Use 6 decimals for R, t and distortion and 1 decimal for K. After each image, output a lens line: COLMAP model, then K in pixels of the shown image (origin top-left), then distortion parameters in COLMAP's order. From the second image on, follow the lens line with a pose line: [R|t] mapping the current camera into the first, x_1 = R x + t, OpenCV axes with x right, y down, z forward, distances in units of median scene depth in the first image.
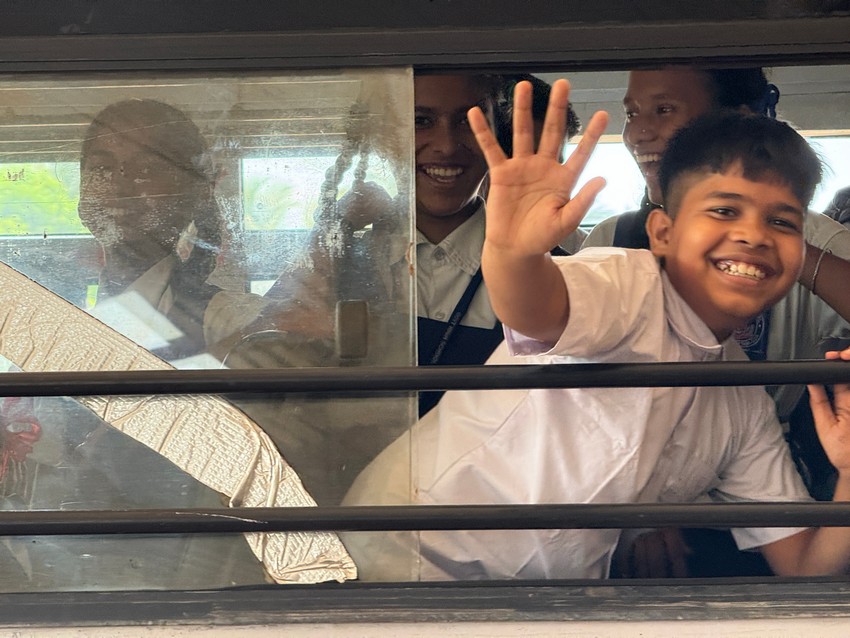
lens RADIAL K [[3011.6, 0, 424.6], [0, 3011.6, 320.5], [0, 0, 1]] dist [0.169873, 0.000000]
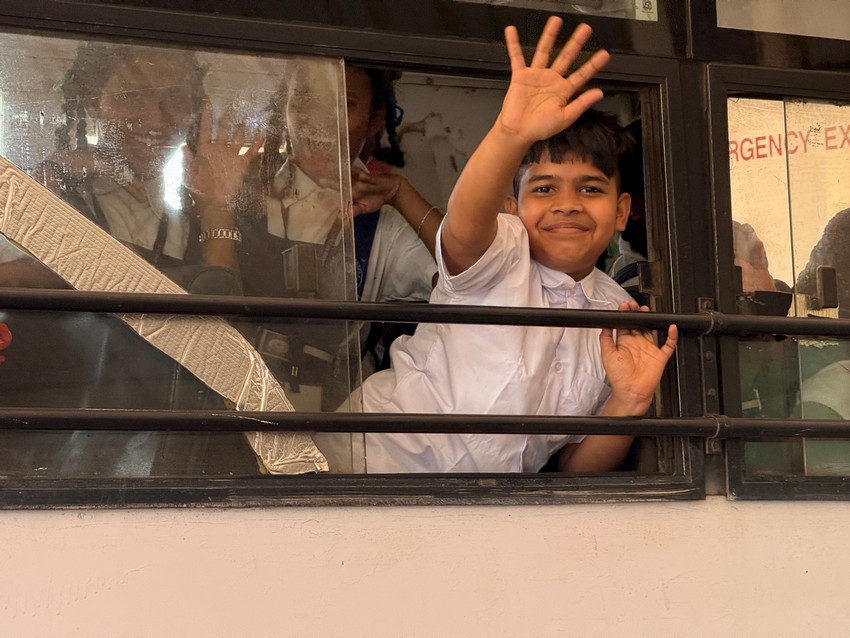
lens RADIAL K [[3011.6, 0, 429.5], [0, 3011.6, 316.2], [0, 0, 1]] dist [0.169873, 0.000000]
pose [[0.791261, 0.041464, 0.610071, -0.750778], [-0.063628, 0.997865, 0.014704, 0.001037], [-0.608159, -0.050452, 0.792210, -0.007343]]
